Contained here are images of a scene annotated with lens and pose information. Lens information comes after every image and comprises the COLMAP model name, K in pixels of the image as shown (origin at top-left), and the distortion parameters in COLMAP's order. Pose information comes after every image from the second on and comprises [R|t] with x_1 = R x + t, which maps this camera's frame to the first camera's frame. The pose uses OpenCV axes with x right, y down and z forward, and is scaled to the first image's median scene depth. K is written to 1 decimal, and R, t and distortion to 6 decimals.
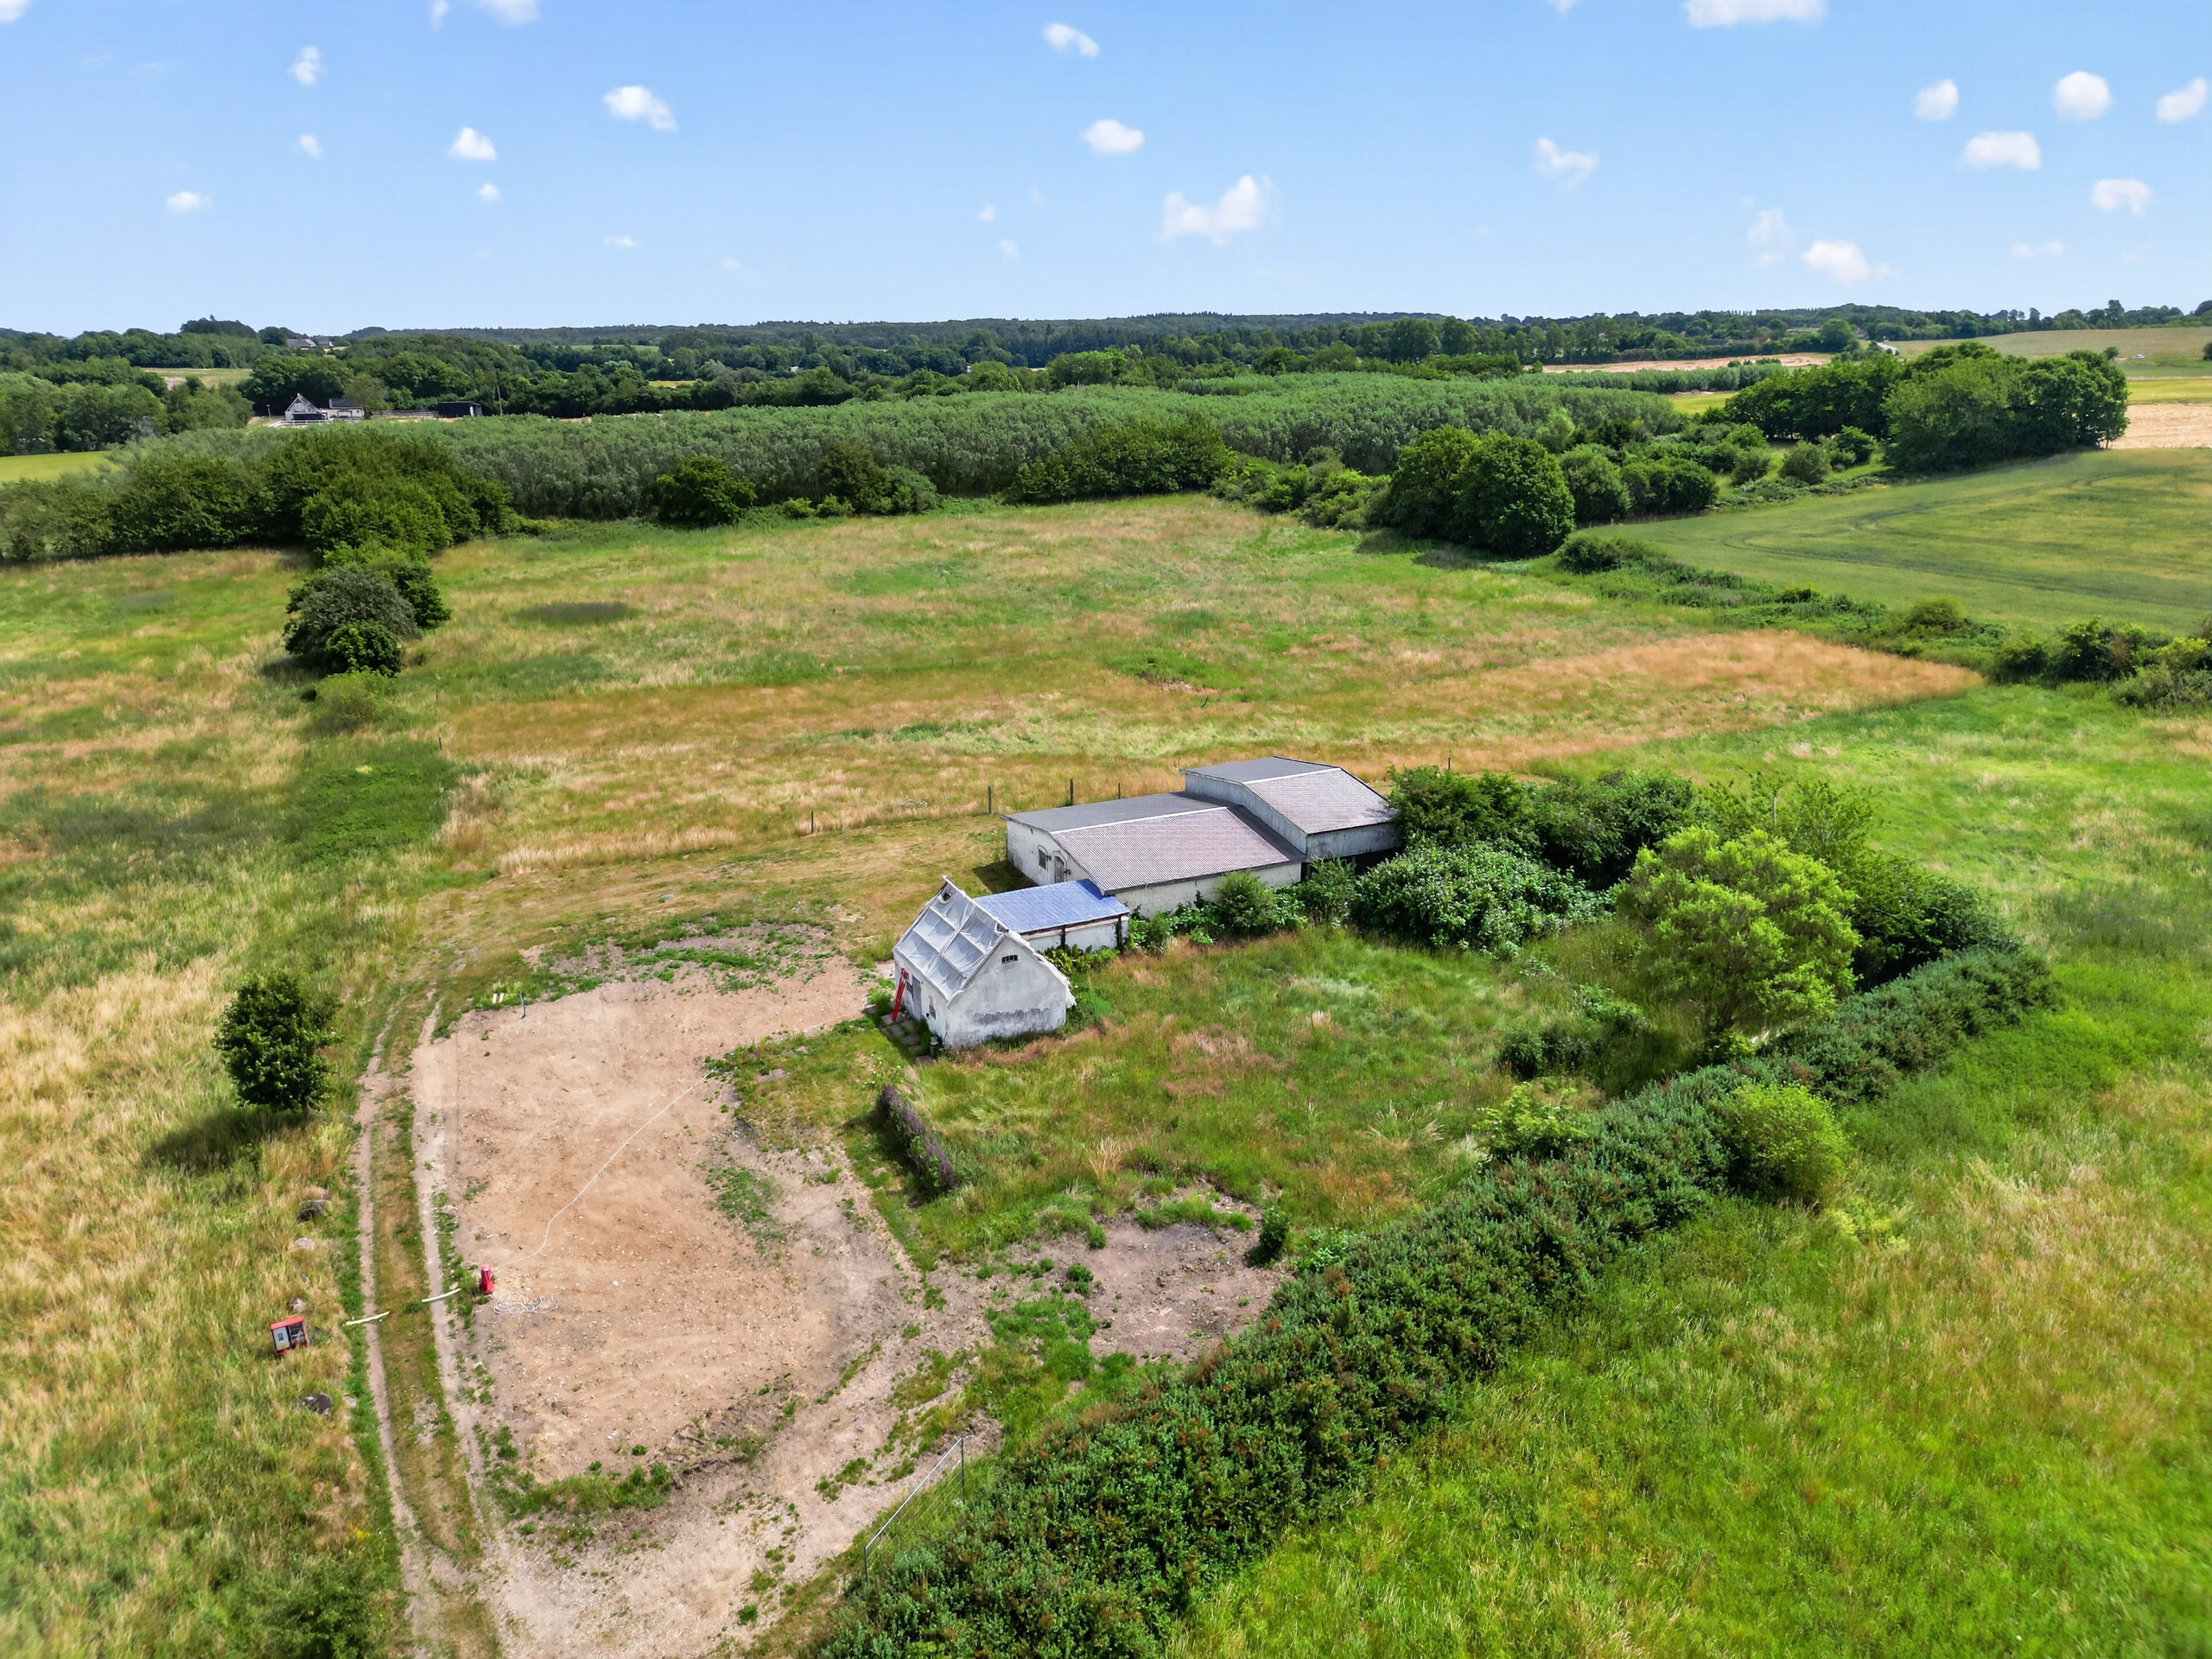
lens RADIAL K [[1548.8, 0, 1106.0], [0, 1548.8, 829.5], [0, 0, 1]] dist [0.070071, -0.065235]
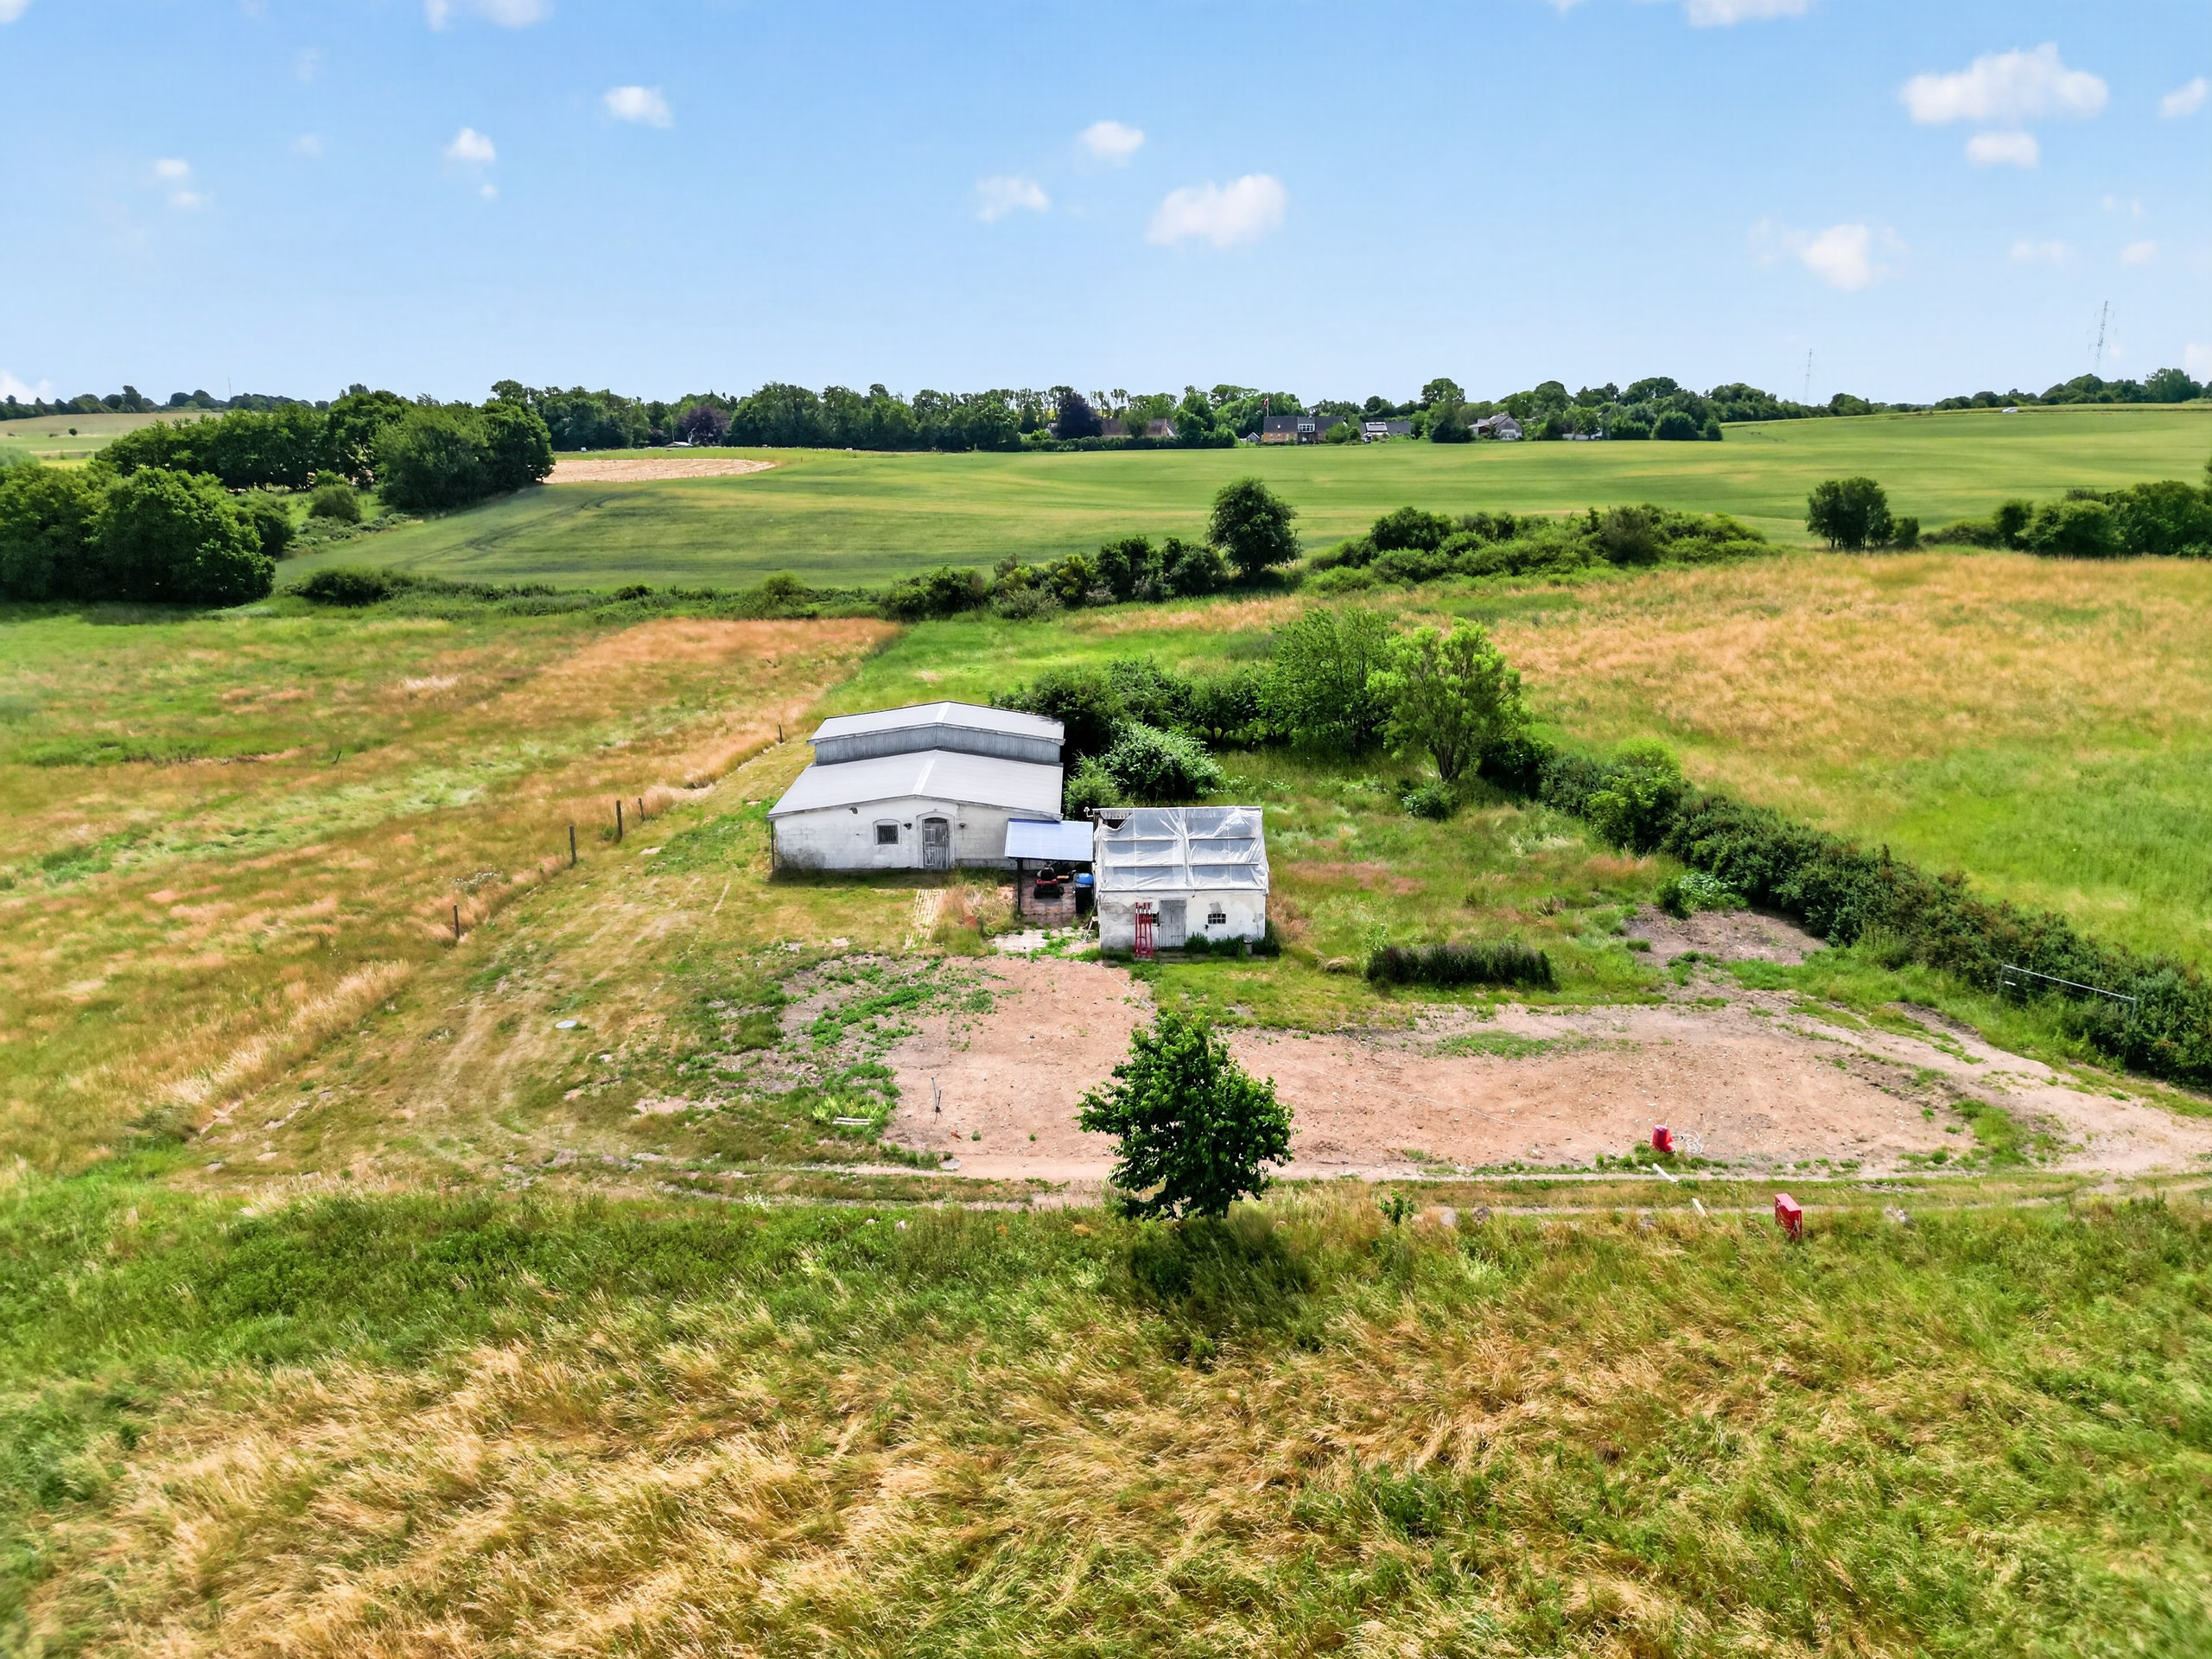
lens RADIAL K [[1548.8, 0, 1106.0], [0, 1548.8, 829.5], [0, 0, 1]] dist [0.070071, -0.065235]
pose [[0.413967, -0.223204, 0.882503, -0.780656], [0.275697, 0.954682, 0.112135, -0.049034], [-0.867538, 0.196883, 0.456743, 0.492462]]
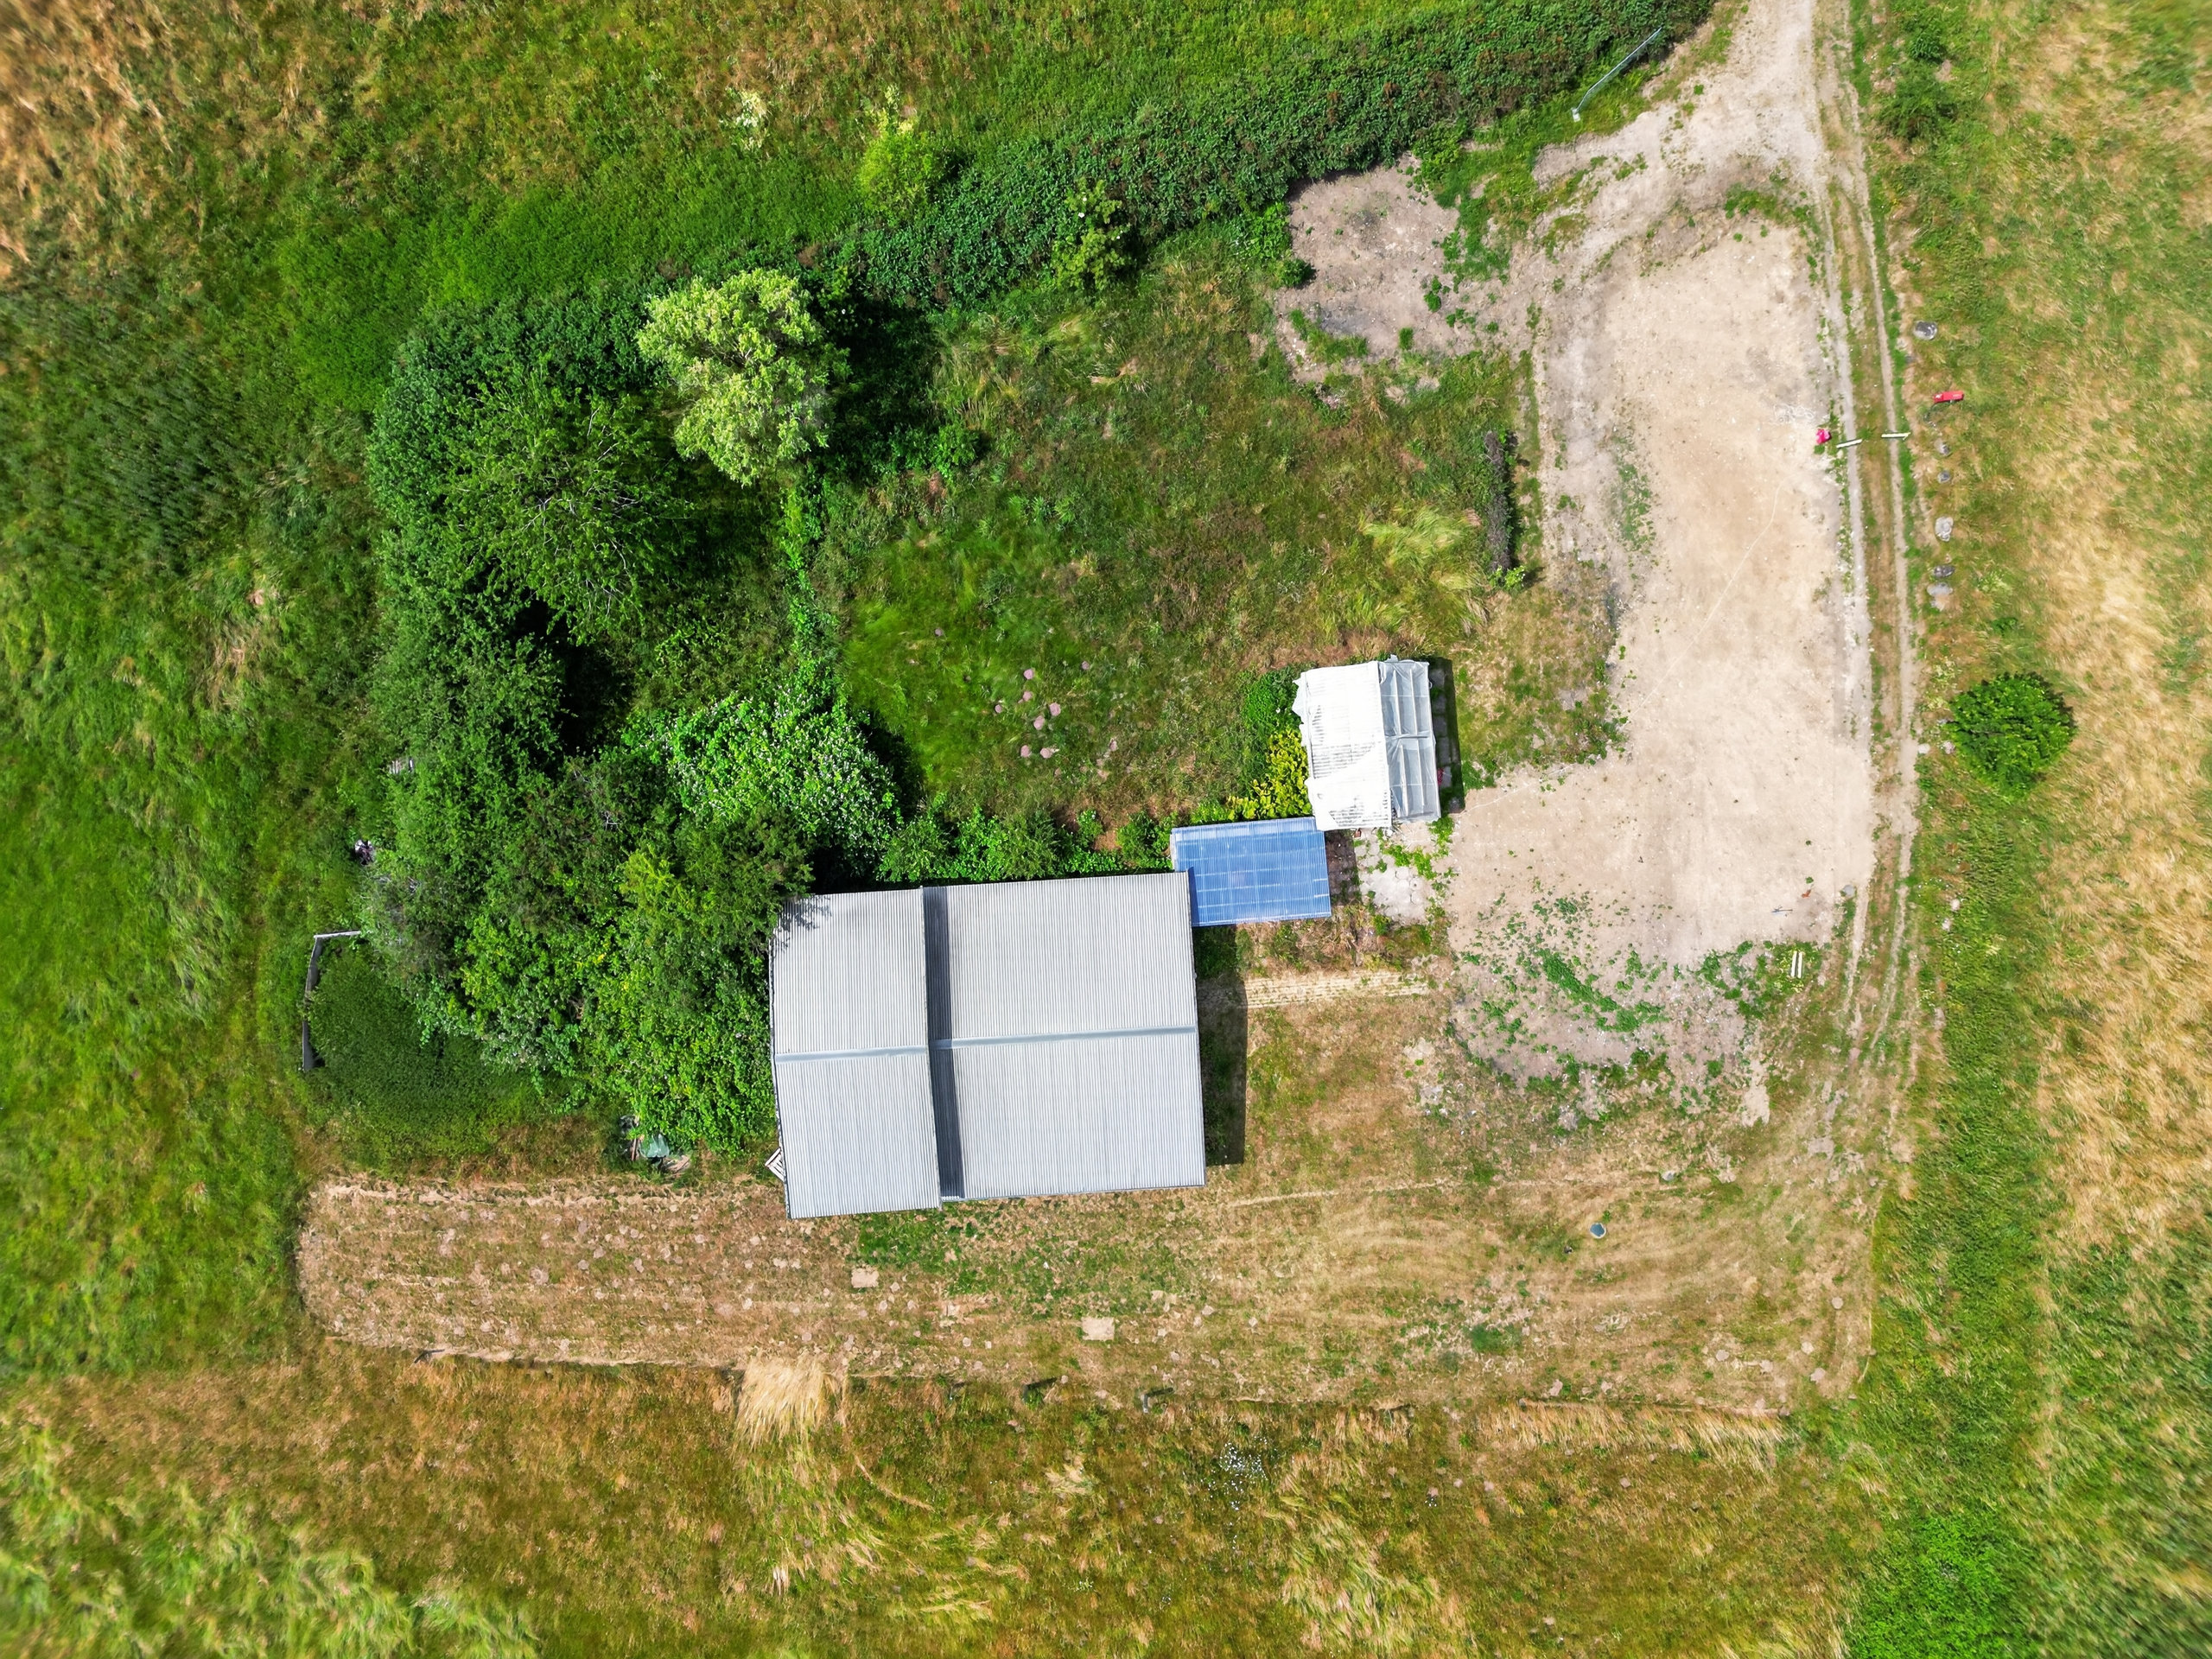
lens RADIAL K [[1548.8, 0, 1106.0], [0, 1548.8, 829.5], [0, 0, 1]] dist [0.070071, -0.065235]
pose [[-0.928197, -0.371993, 0.008517, 0.041601], [0.121974, -0.282566, 0.951461, -0.757180], [-0.351530, 0.884182, 0.307651, 0.660631]]
